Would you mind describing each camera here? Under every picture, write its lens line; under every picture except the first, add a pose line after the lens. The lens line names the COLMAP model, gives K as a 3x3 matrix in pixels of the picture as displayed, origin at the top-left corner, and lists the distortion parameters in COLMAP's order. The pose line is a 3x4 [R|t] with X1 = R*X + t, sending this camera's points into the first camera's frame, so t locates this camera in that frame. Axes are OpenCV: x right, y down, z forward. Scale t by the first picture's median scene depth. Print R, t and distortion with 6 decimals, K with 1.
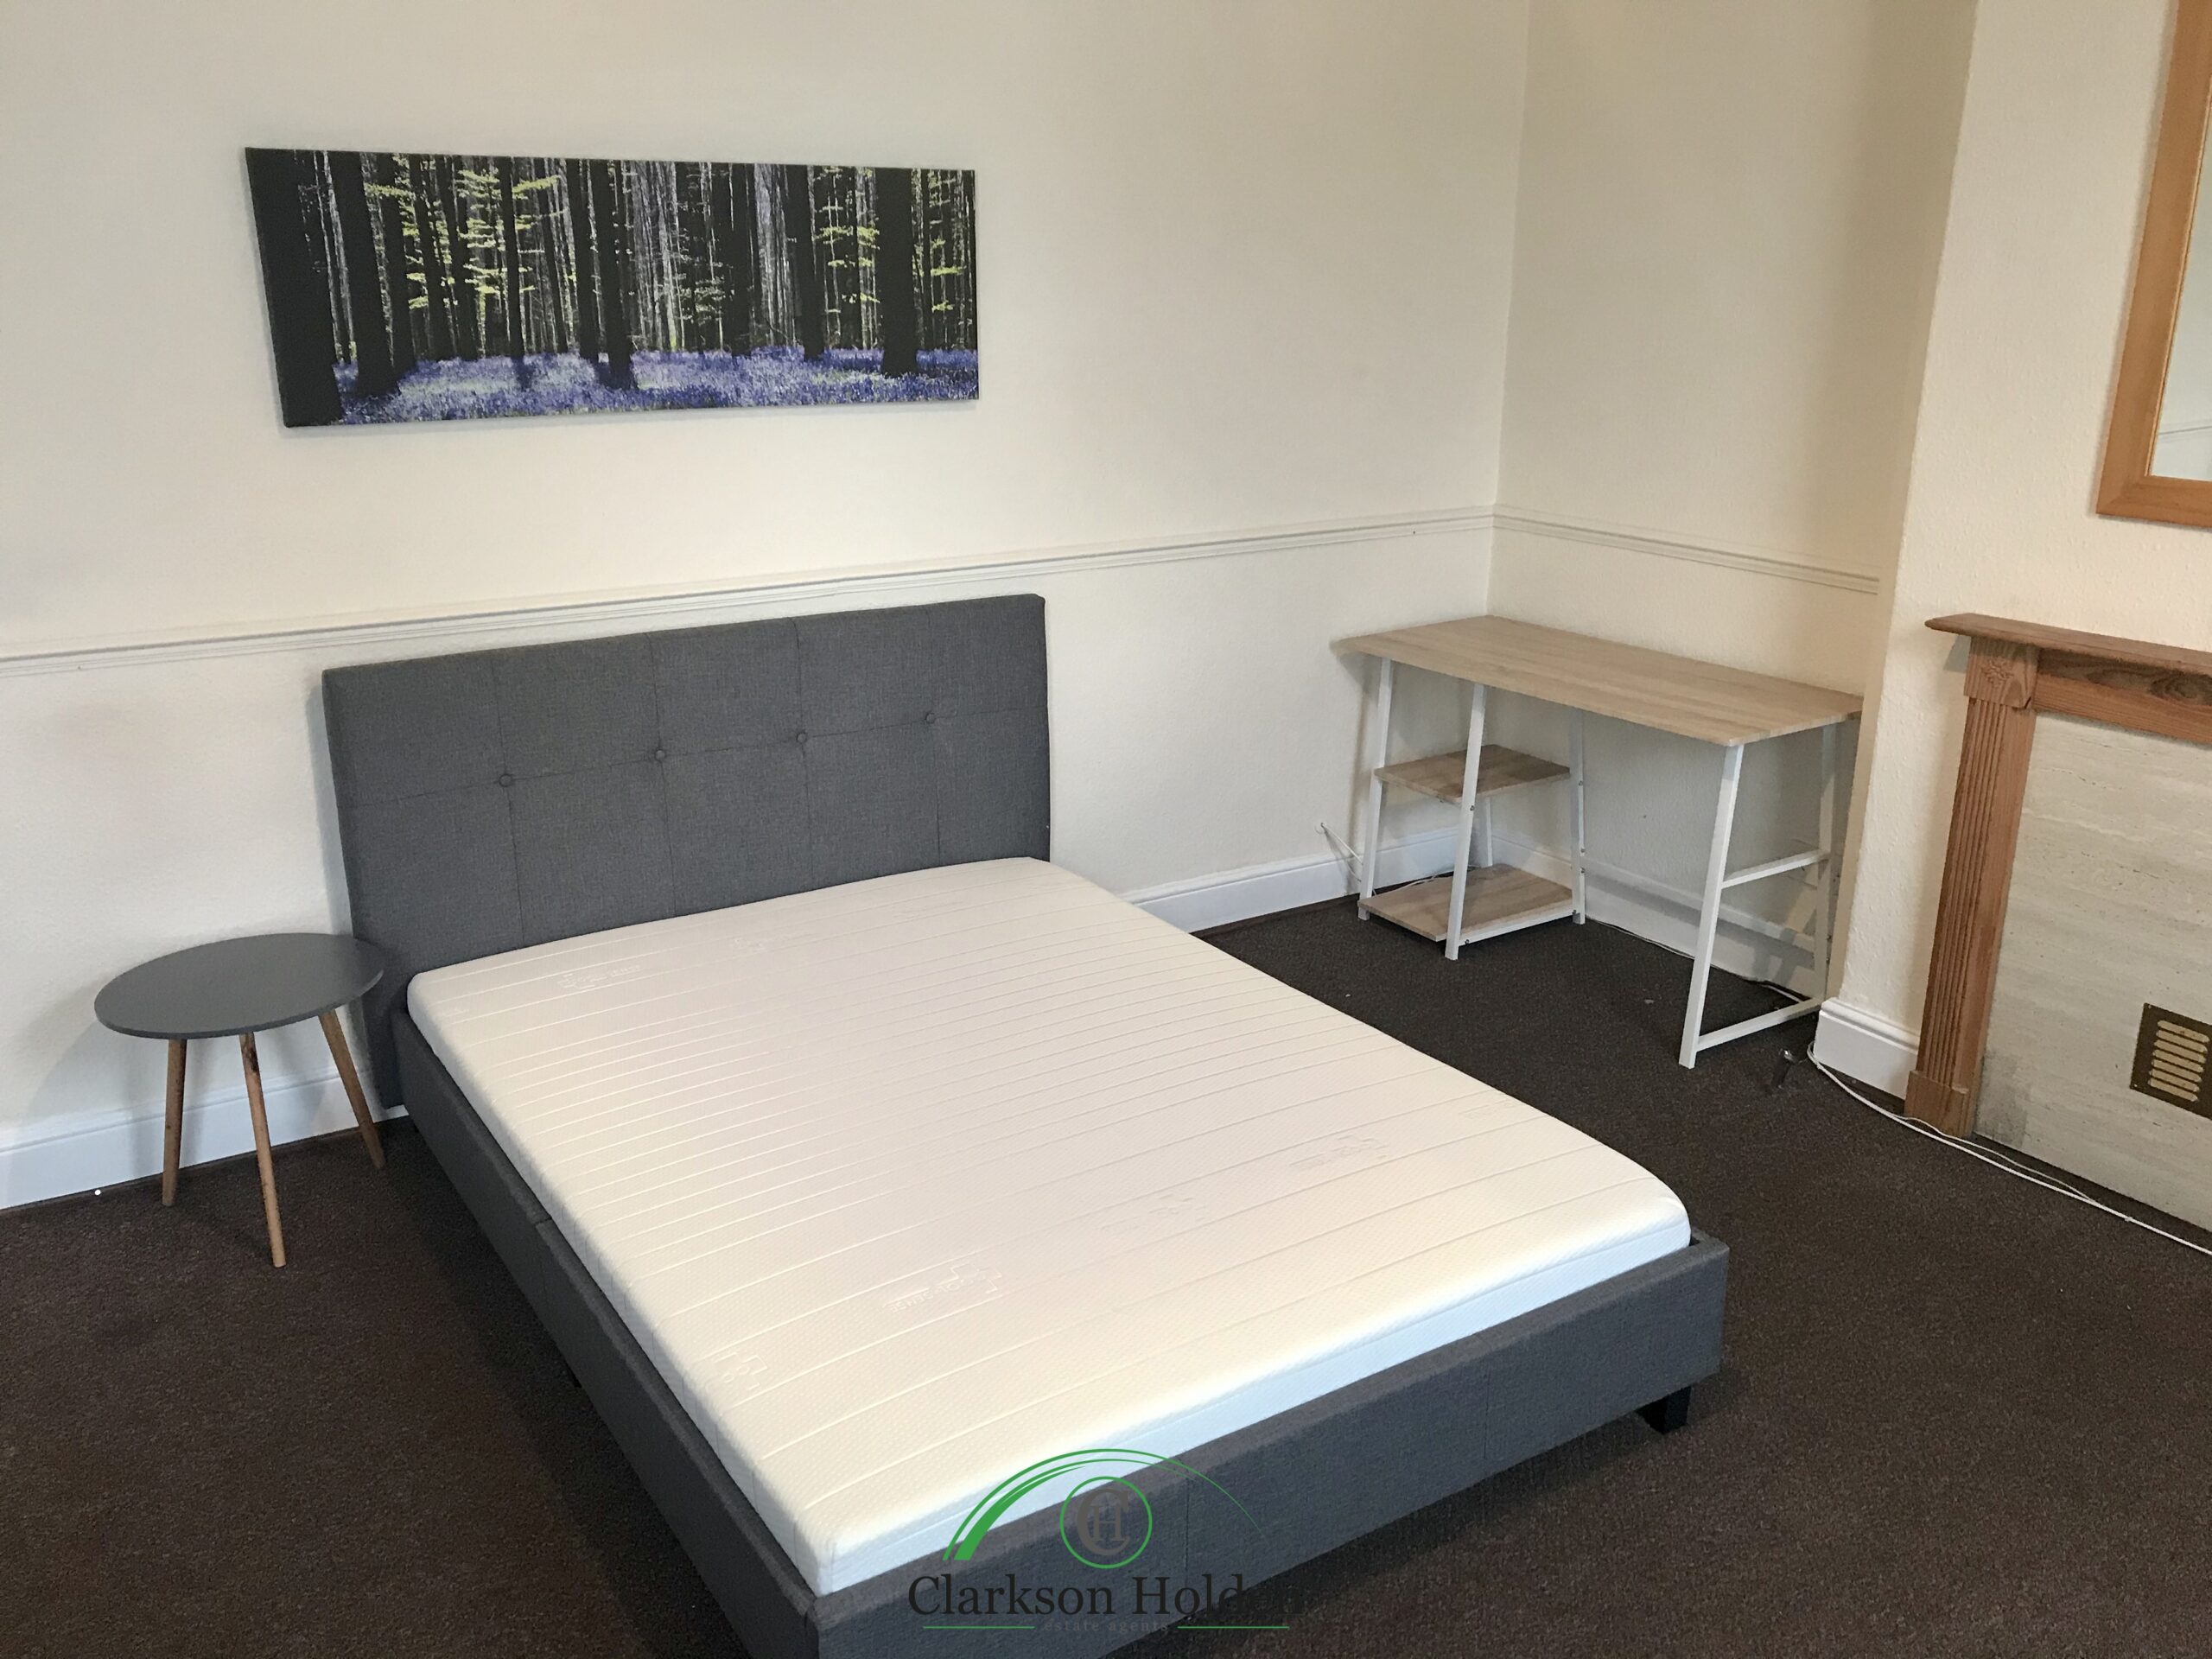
lens RADIAL K [[1797.7, 0, 1106.0], [0, 1797.7, 829.5], [0, 0, 1]] dist [-0.001332, -0.002565]
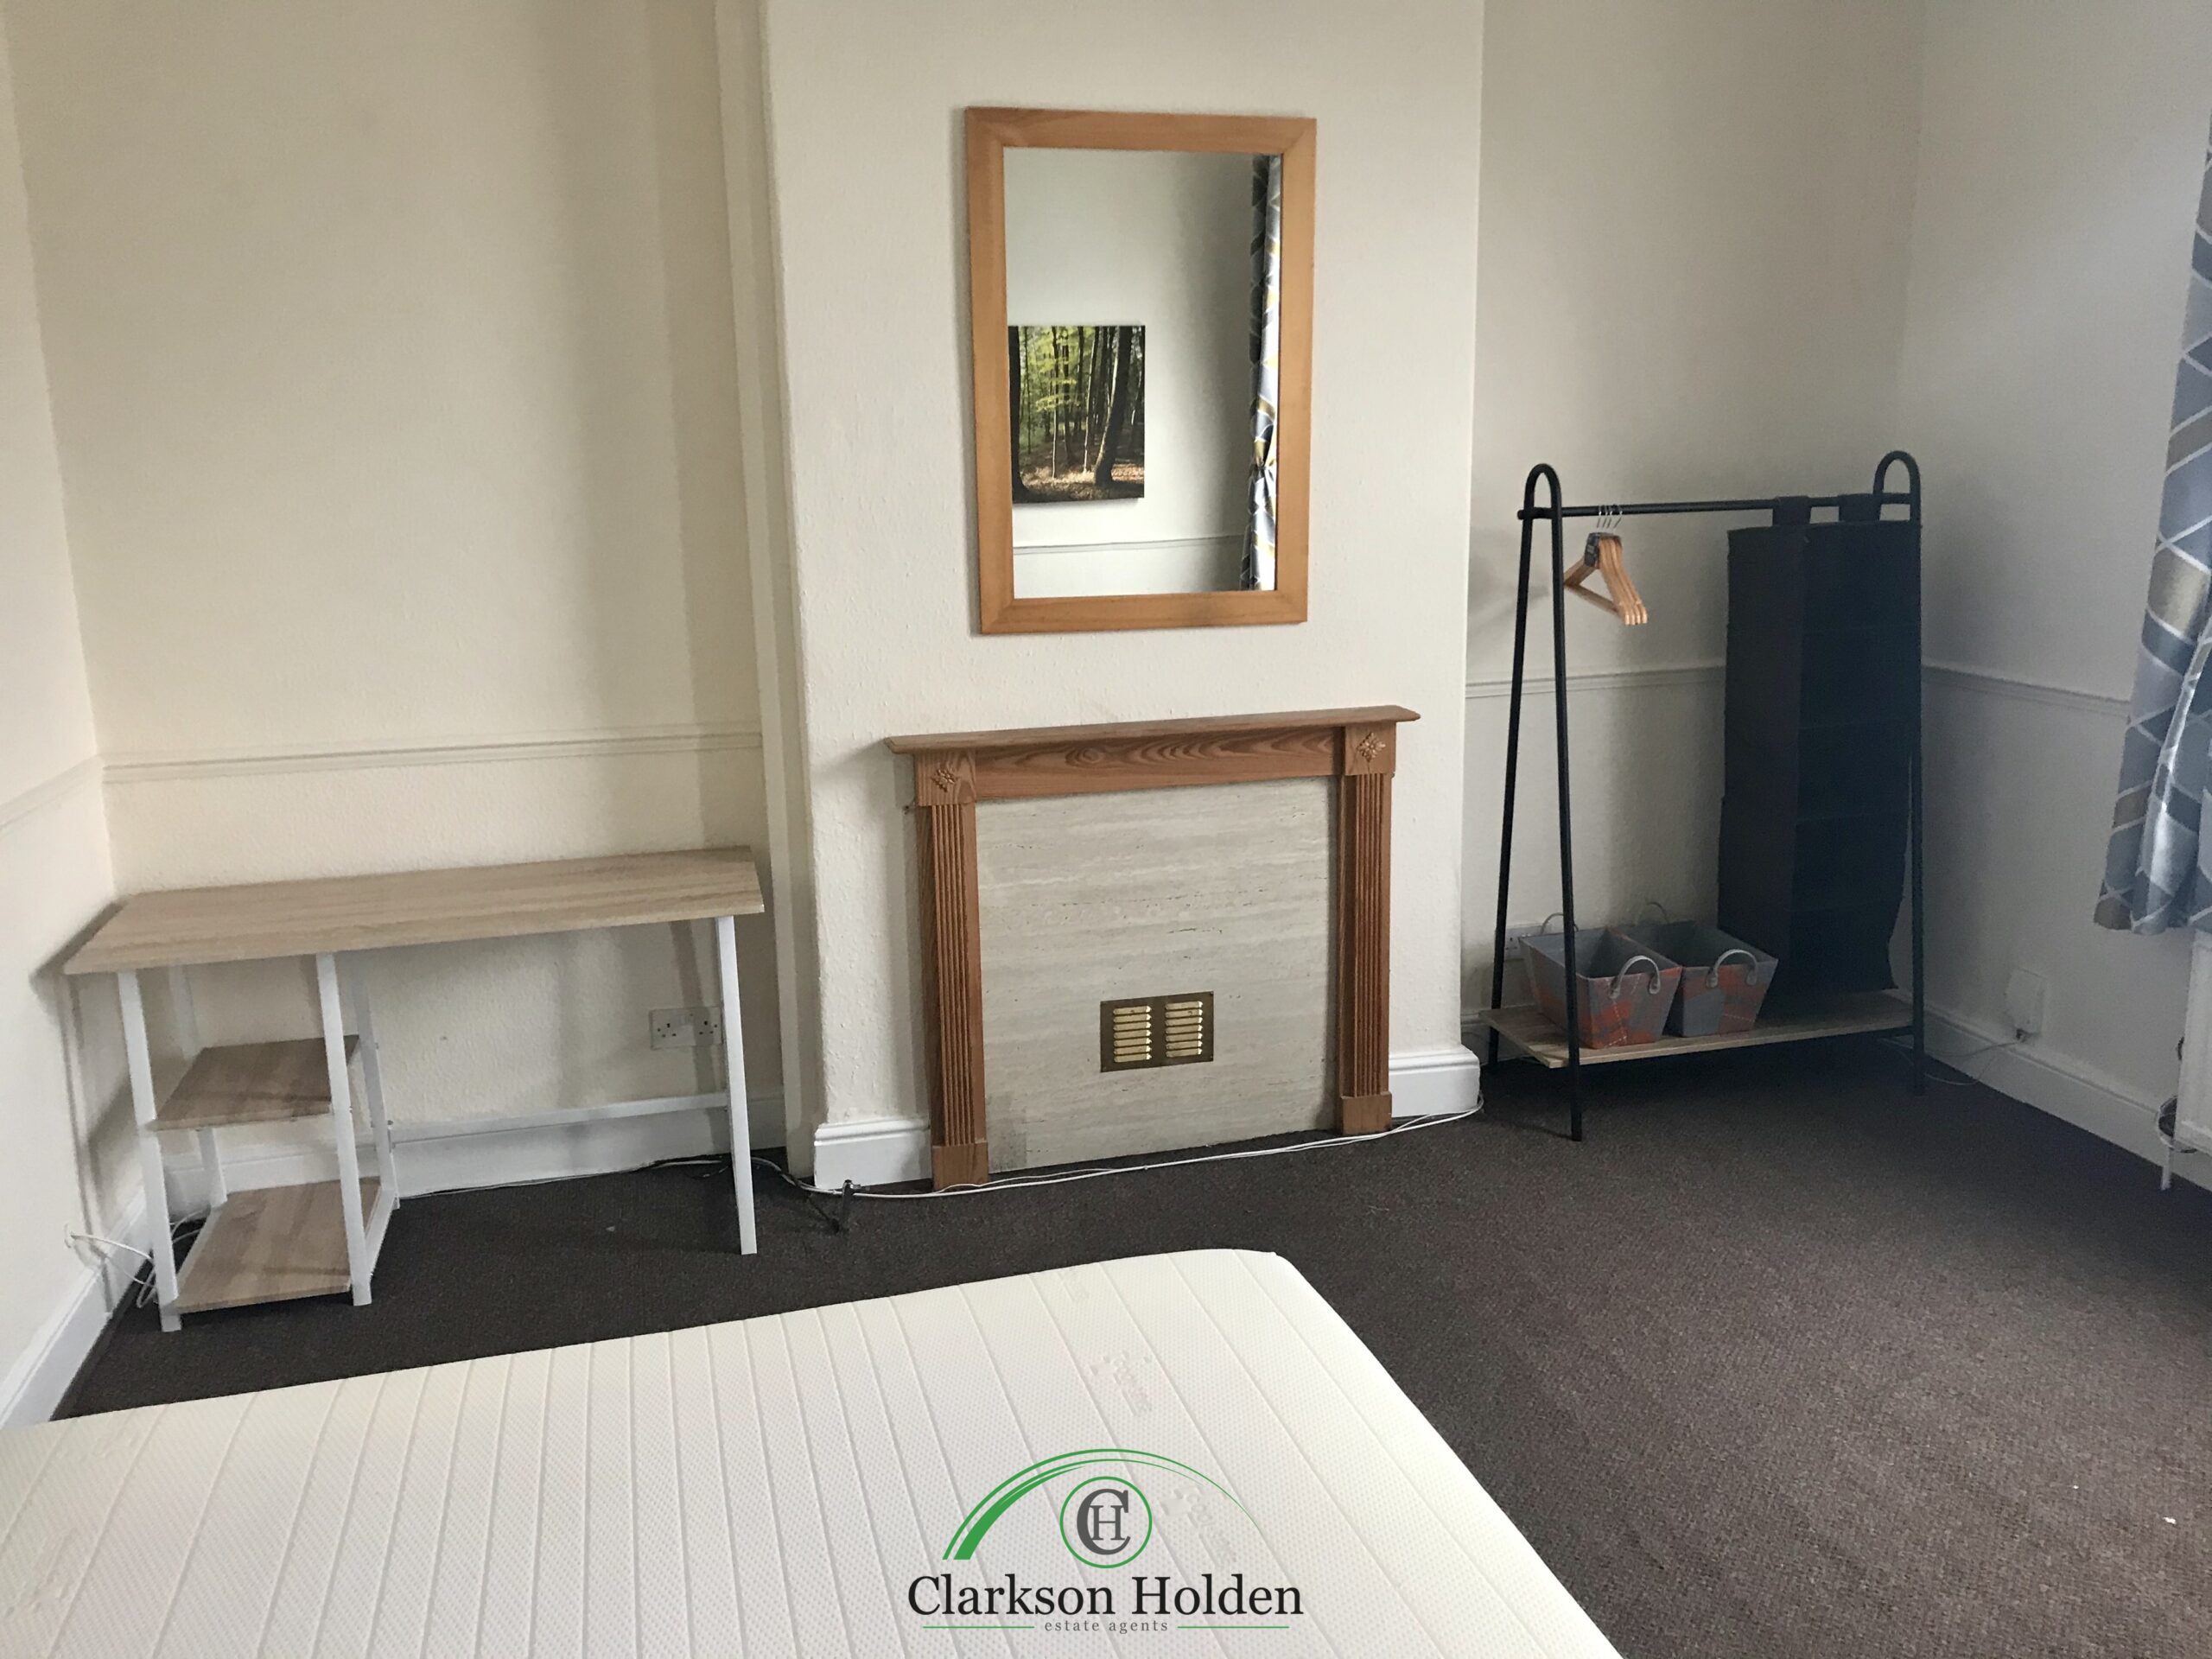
lens RADIAL K [[1774.4, 0, 1108.8], [0, 1774.4, 753.0], [0, 0, 1]] dist [-0.003063, -0.004907]
pose [[0.285507, -0.168631, 0.943424, -0.532093], [0.303918, 0.949520, 0.077747, -0.154603], [-0.908911, 0.264527, 0.322345, 0.514279]]
